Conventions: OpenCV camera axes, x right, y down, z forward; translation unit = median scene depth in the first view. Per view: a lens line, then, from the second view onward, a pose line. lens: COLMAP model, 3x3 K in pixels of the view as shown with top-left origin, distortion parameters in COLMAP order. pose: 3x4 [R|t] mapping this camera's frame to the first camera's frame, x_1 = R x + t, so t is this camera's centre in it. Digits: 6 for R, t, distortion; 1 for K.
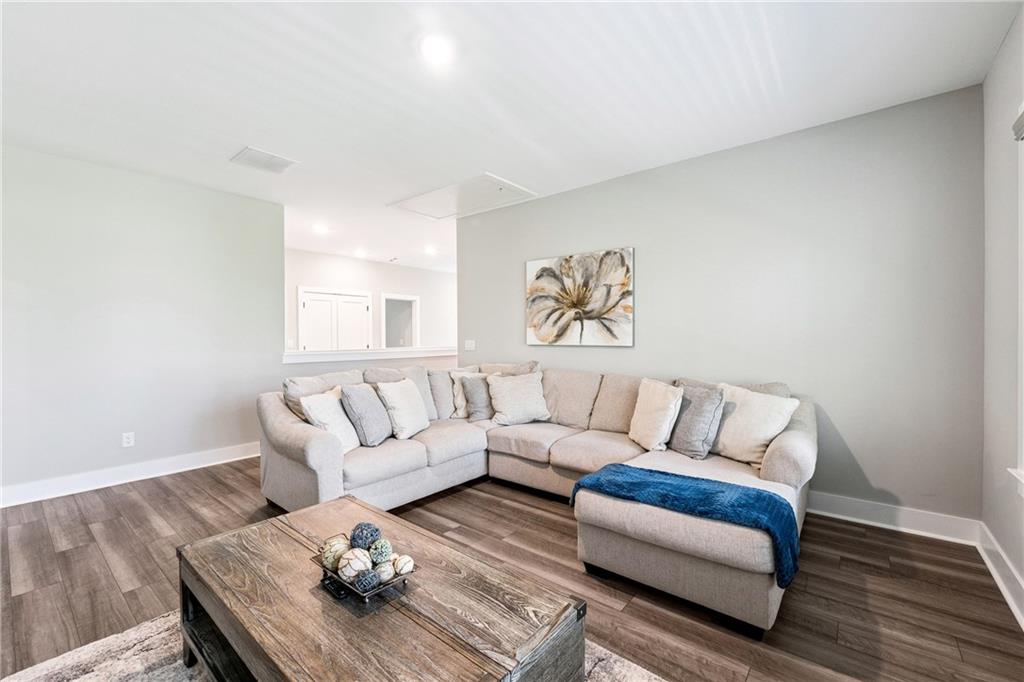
lens RADIAL K [[435.4, 0, 507.9], [0, 435.4, 343.1], [0, 0, 1]] dist [-0.009567, 0.000283]
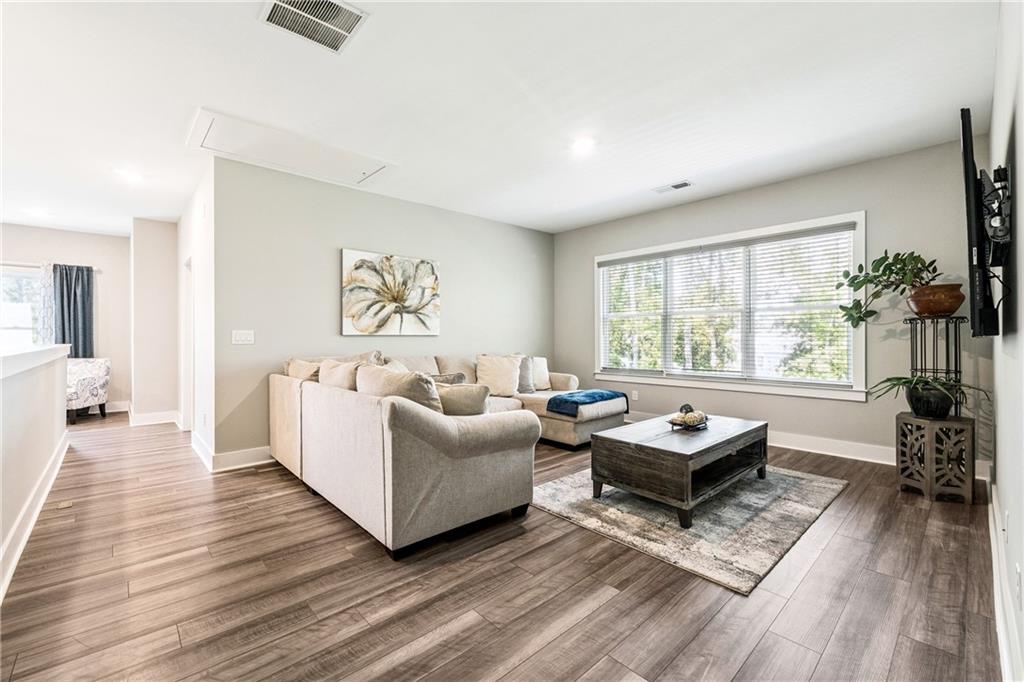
lens RADIAL K [[435.4, 0, 507.5], [0, 435.4, 337.0], [0, 0, 1]] dist [-0.009567, 0.000283]
pose [[0.124456, -0.000735, 0.992225, -0.946572], [0.016199, 0.999868, -0.001291, 0.016677], [-0.992093, 0.016234, 0.124452, 0.572265]]
